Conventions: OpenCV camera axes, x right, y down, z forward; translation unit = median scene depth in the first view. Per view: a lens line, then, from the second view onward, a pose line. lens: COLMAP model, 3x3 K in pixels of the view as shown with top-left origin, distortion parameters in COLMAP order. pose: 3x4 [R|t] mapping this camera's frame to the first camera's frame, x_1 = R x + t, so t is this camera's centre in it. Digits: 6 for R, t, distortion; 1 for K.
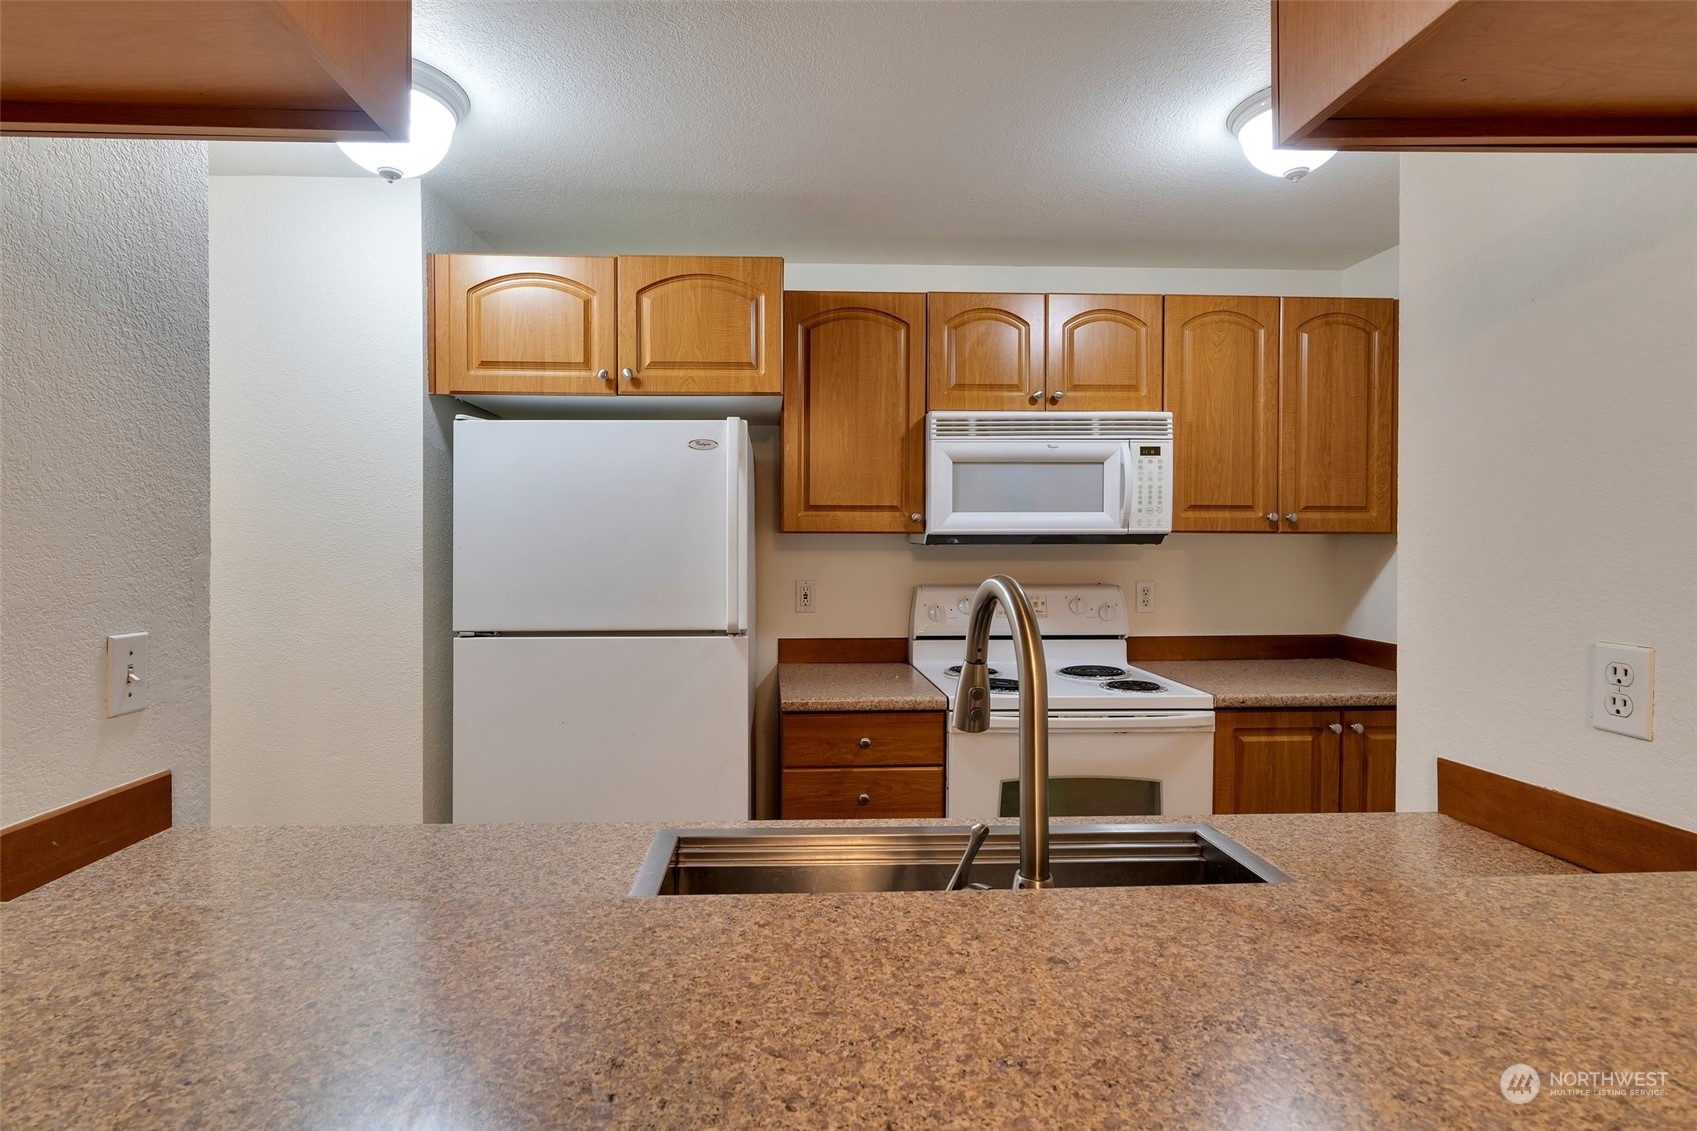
lens RADIAL K [[843.4, 0, 809.9], [0, 843.4, 558.1], [0, 0, 1]] dist [-0.000029, 0.001977]
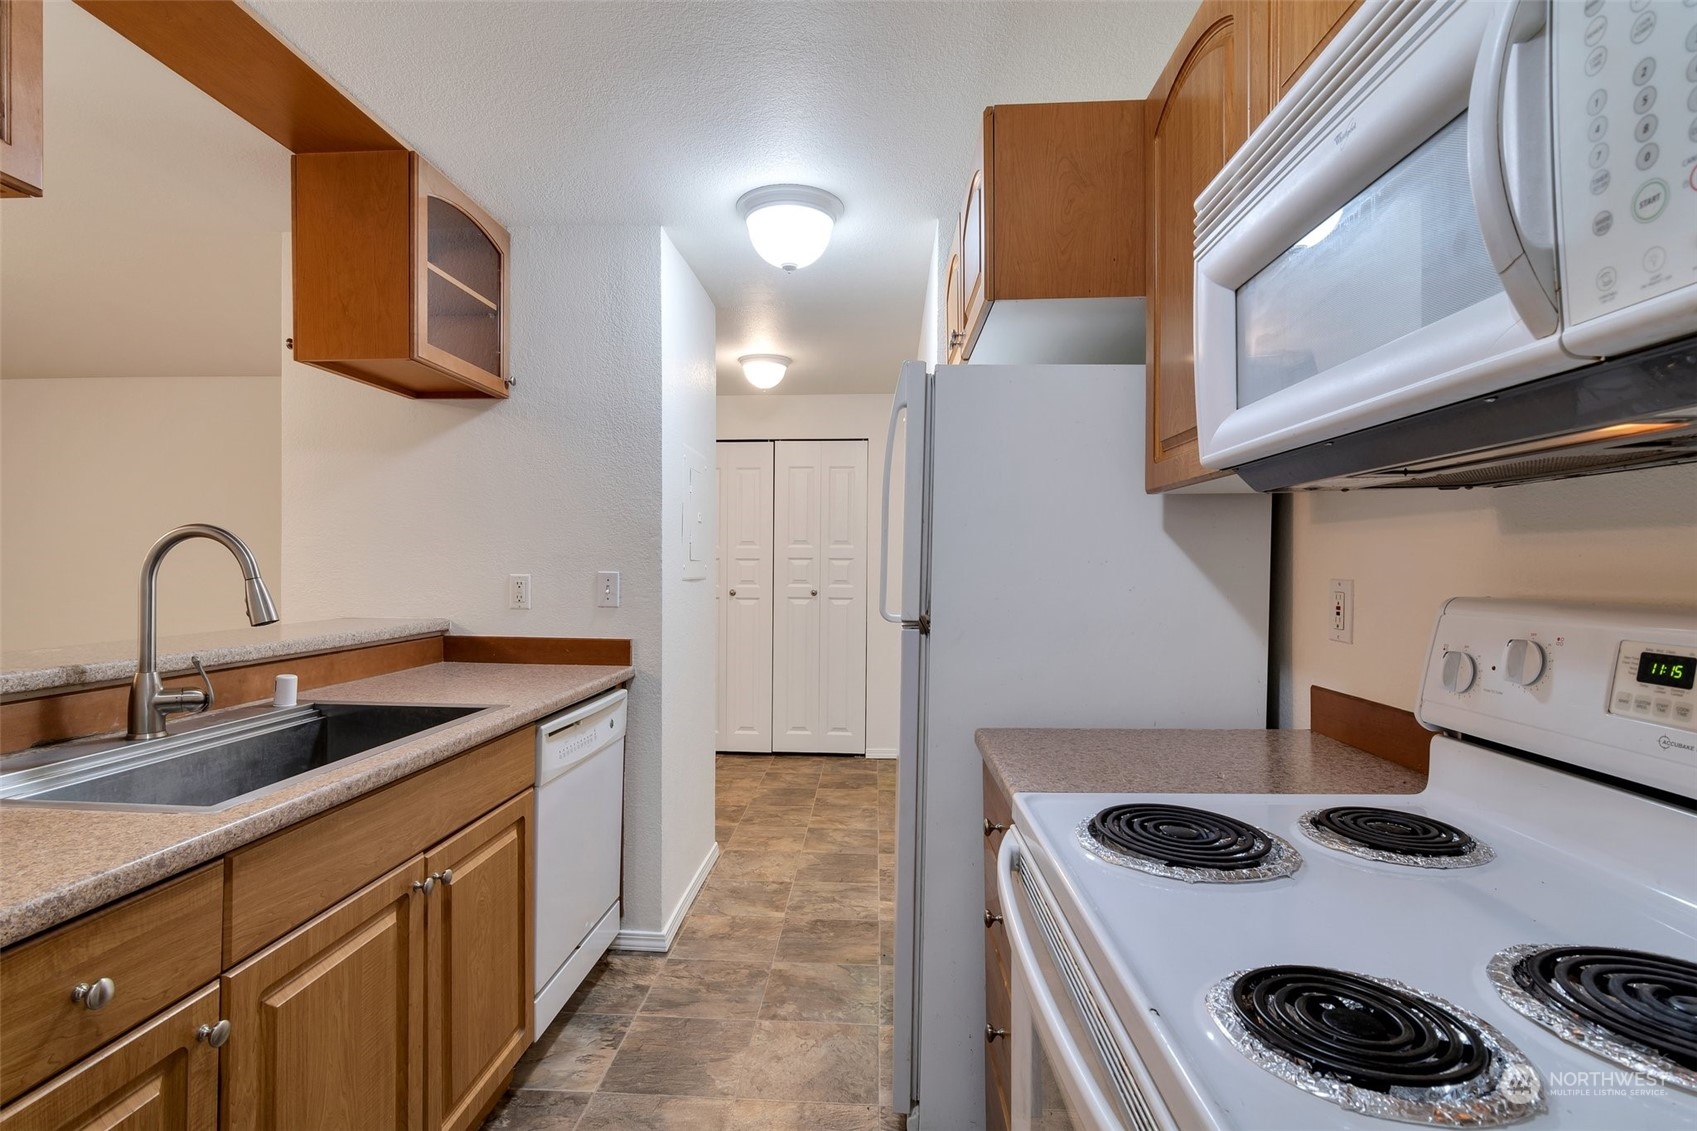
lens RADIAL K [[843.4, 0, 809.9], [0, 843.4, 558.1], [0, 0, 1]] dist [-0.000029, 0.001977]
pose [[-0.144655, -0.006826, -0.989459, 0.610088], [-0.017494, 0.999838, -0.004340, 0.025028], [0.989327, 0.016682, -0.144751, 0.849037]]
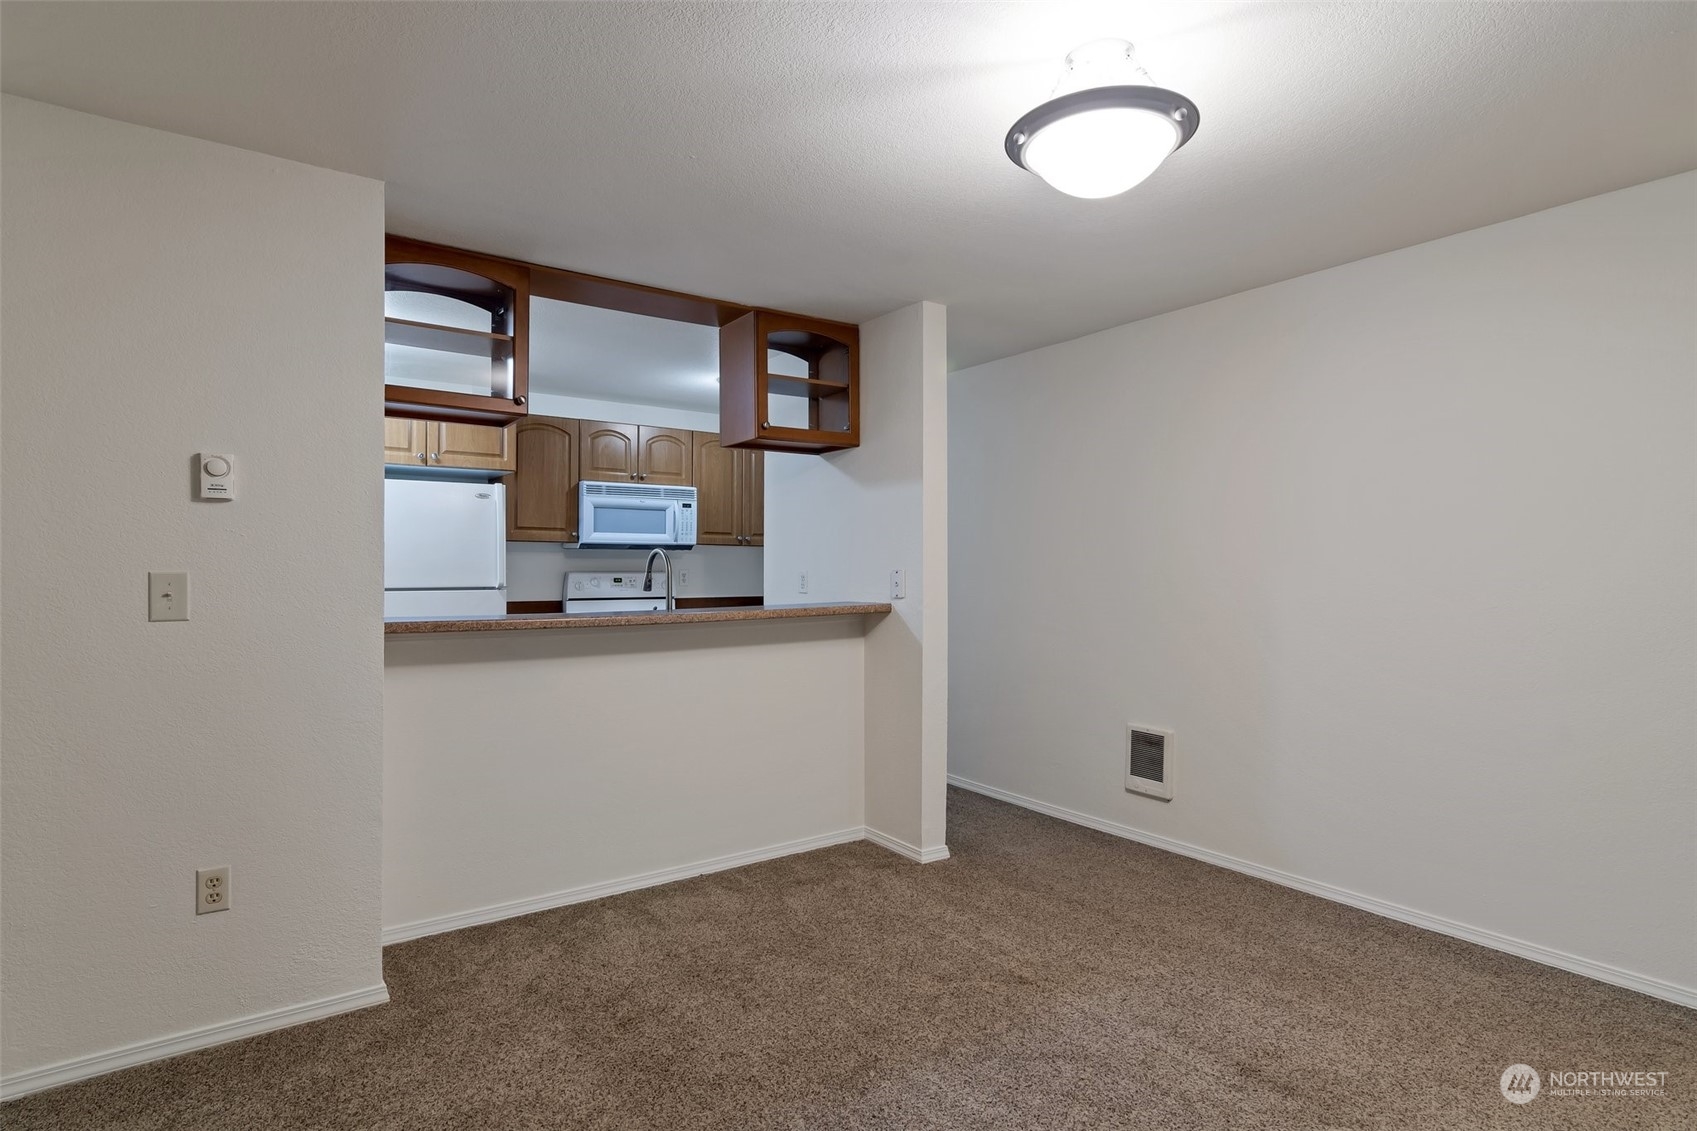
lens RADIAL K [[821.8, 0, 821.3], [0, 821.8, 573.7], [0, 0, 1]] dist [-0.001559, -0.000281]
pose [[0.847527, -0.001639, 0.530750, -0.402693], [0.005290, 0.999972, -0.005359, 0.056039], [-0.530726, 0.007349, 0.847512, -0.919513]]
